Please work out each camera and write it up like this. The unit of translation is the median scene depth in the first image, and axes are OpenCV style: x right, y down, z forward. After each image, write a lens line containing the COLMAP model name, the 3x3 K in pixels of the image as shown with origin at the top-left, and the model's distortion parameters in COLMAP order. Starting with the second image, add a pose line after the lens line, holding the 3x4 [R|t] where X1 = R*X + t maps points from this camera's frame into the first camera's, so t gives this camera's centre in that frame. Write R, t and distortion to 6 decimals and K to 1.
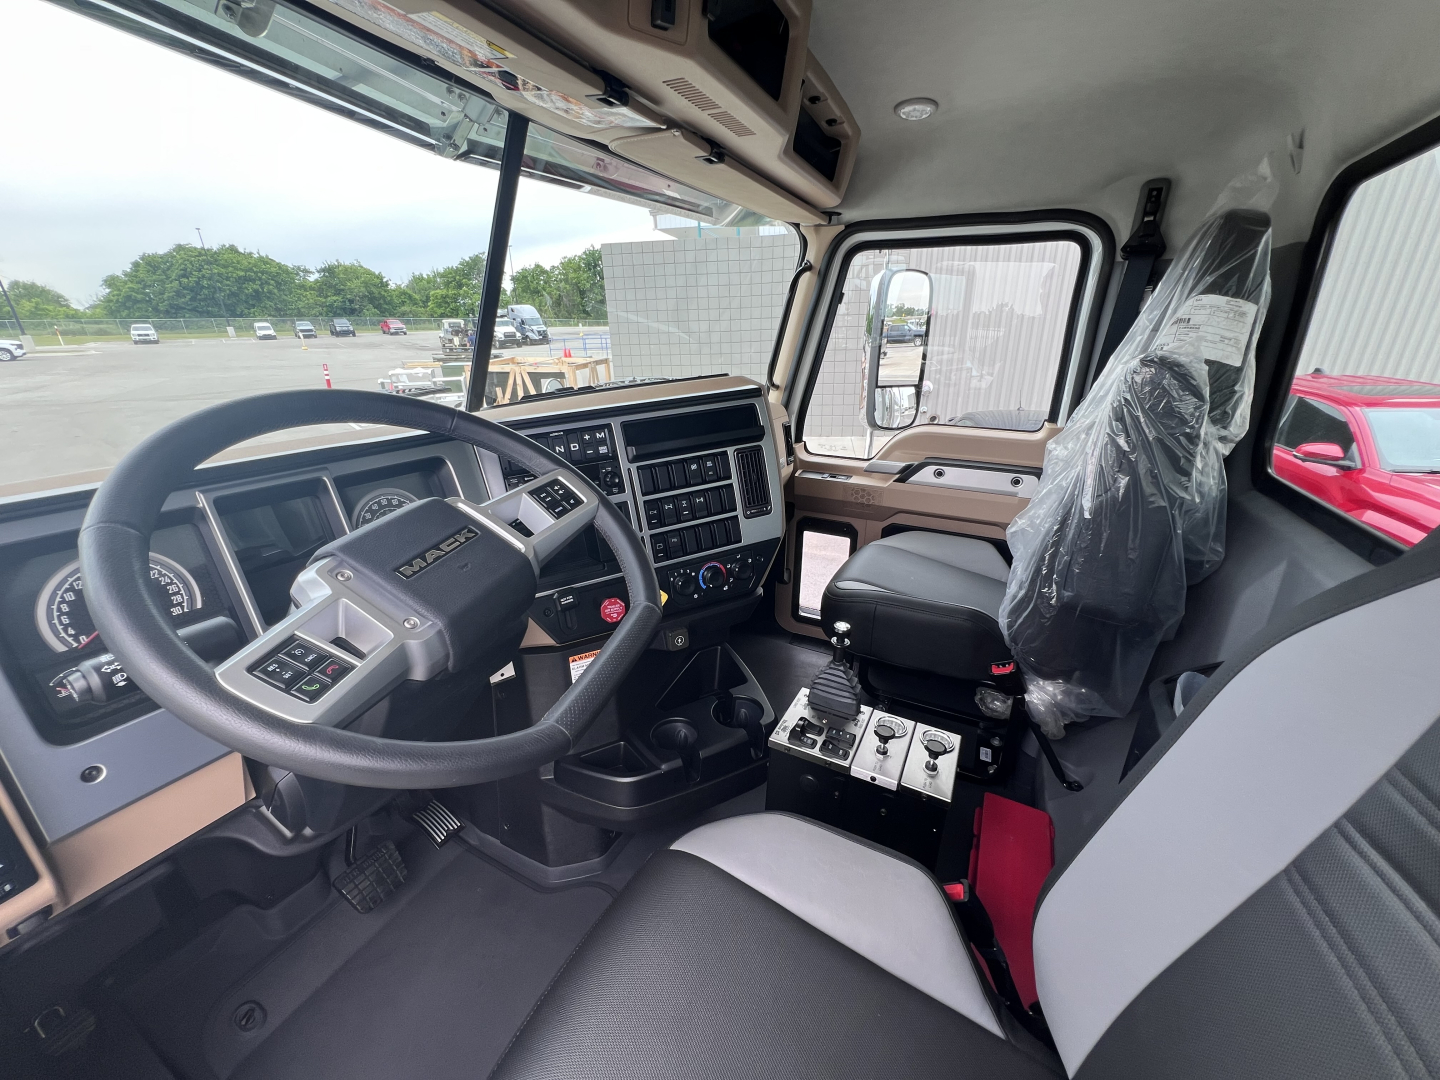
lens RADIAL K [[575.8, 0, 710.4], [0, 575.8, 538.1], [0, 0, 1]] dist [-0.007223, -0.000041]
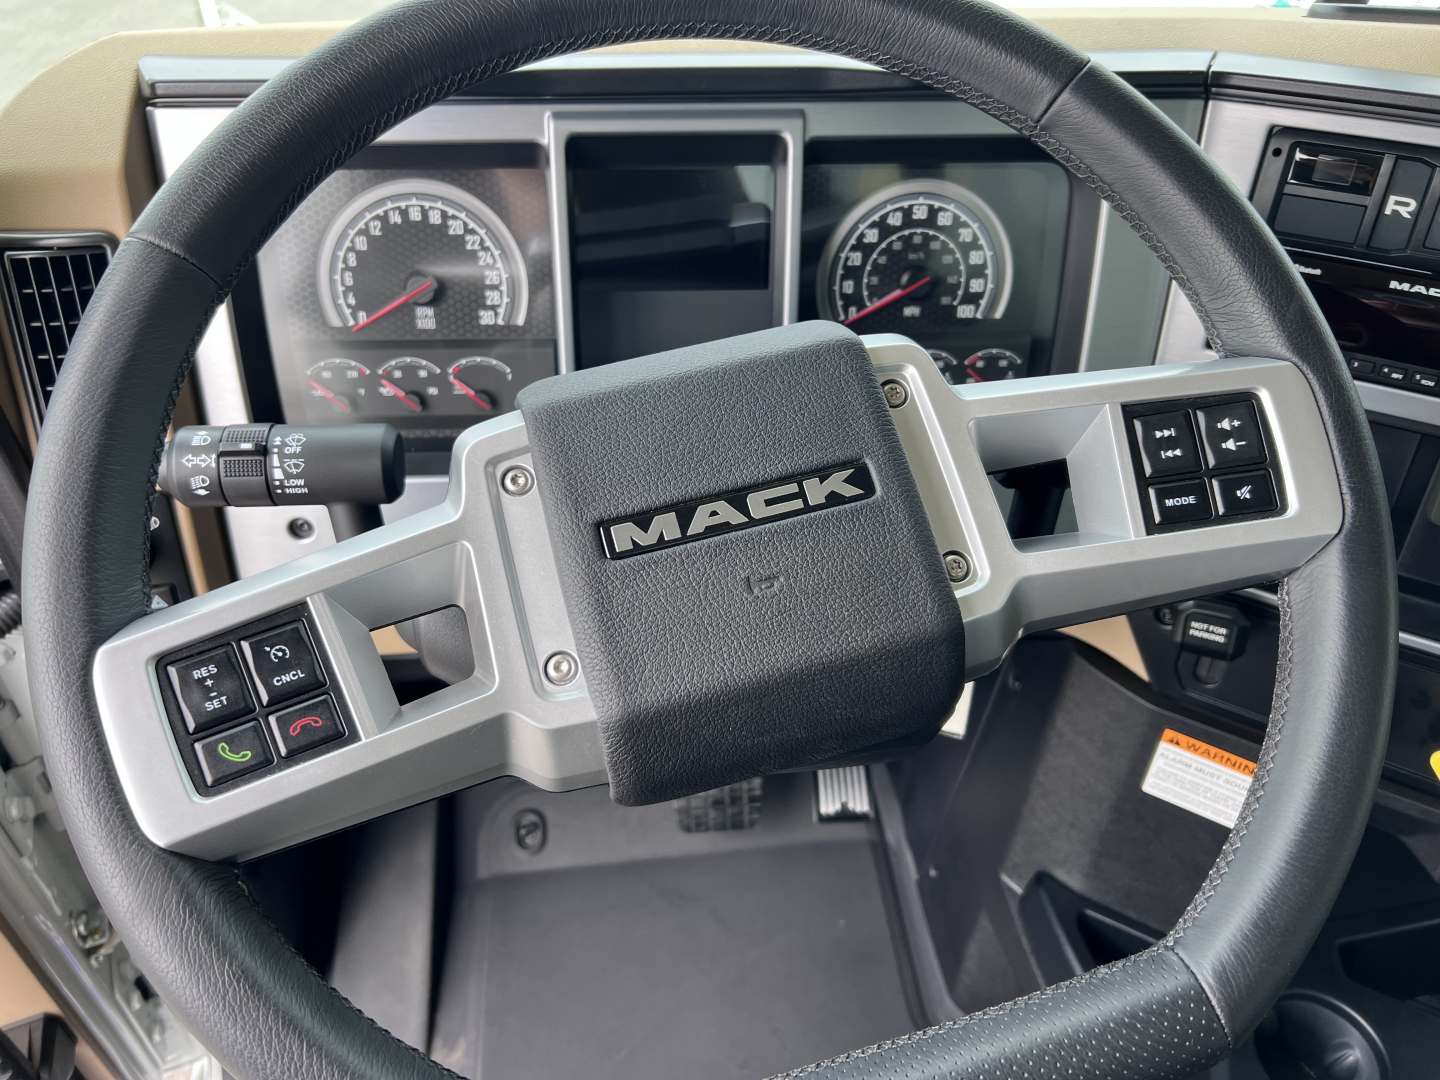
lens RADIAL K [[1093.7, 0, 717.3], [0, 1093.7, 535.2], [0, 0, 1]] dist [0.005488, 0.000813]
pose [[0.543801, 0.553438, -0.630862, -0.014577], [-0.297926, 0.830078, 0.471392, -0.162431], [0.784551, -0.068393, 0.616281, 0.309746]]
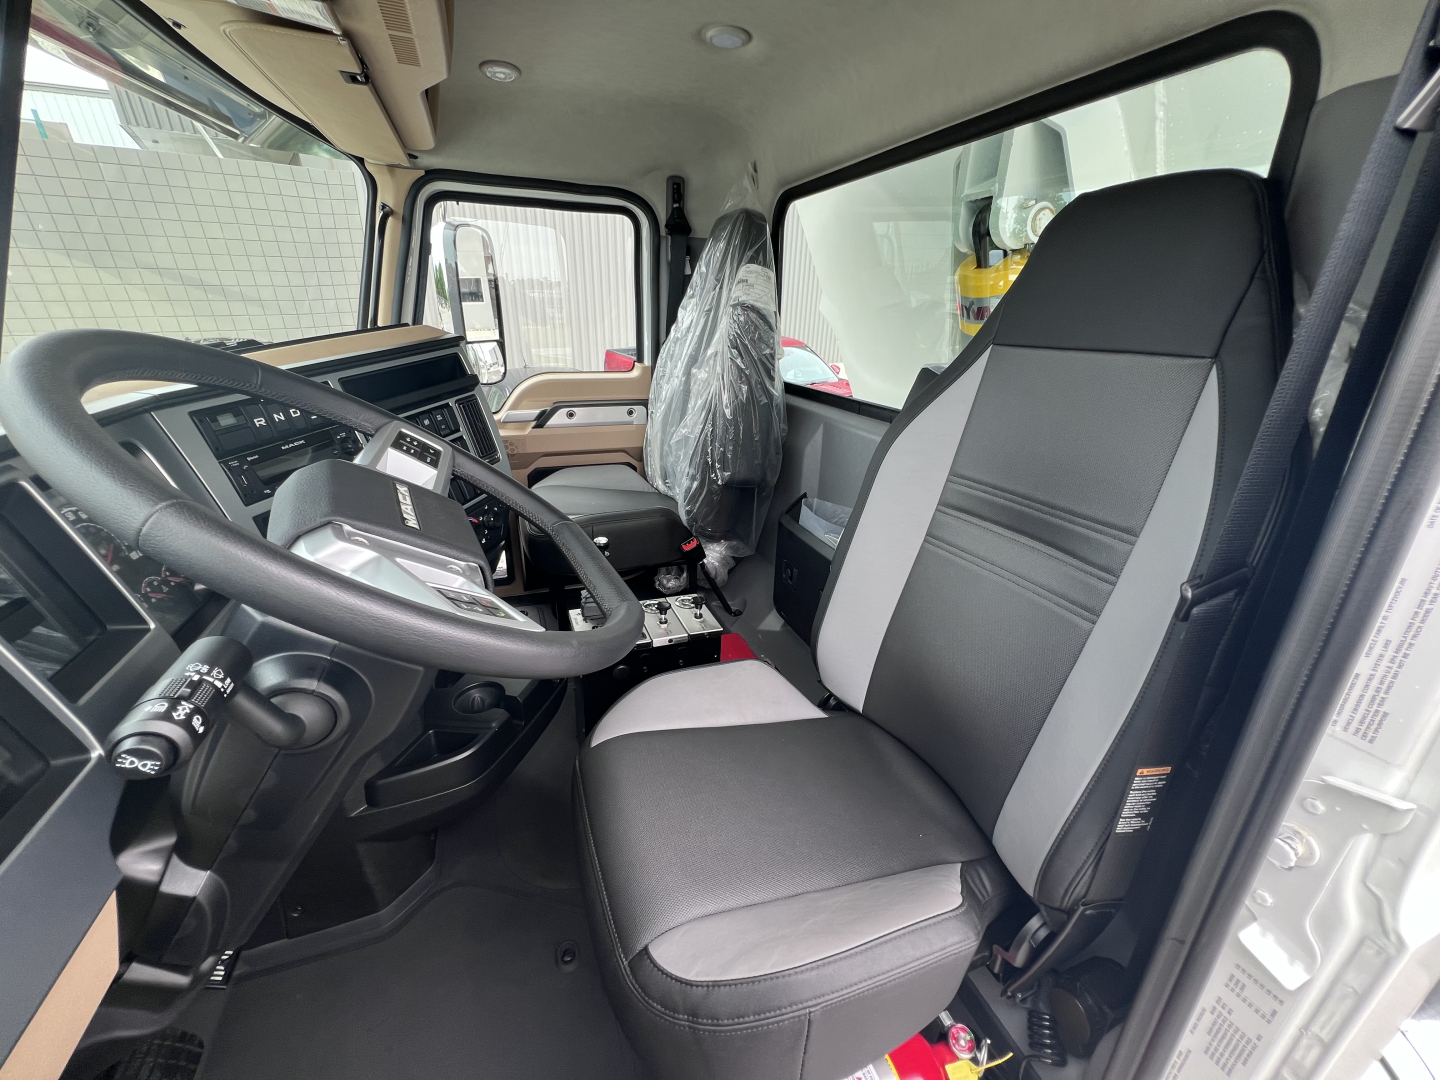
lens RADIAL K [[575.8, 0, 715.4], [0, 575.8, 539.8], [0, 0, 1]] dist [-0.007223, -0.000041]
pose [[0.666483, -0.272340, 0.693997, -0.438675], [0.231947, 0.960437, 0.154146, 0.026807], [-0.708520, 0.058235, 0.703284, 0.016044]]
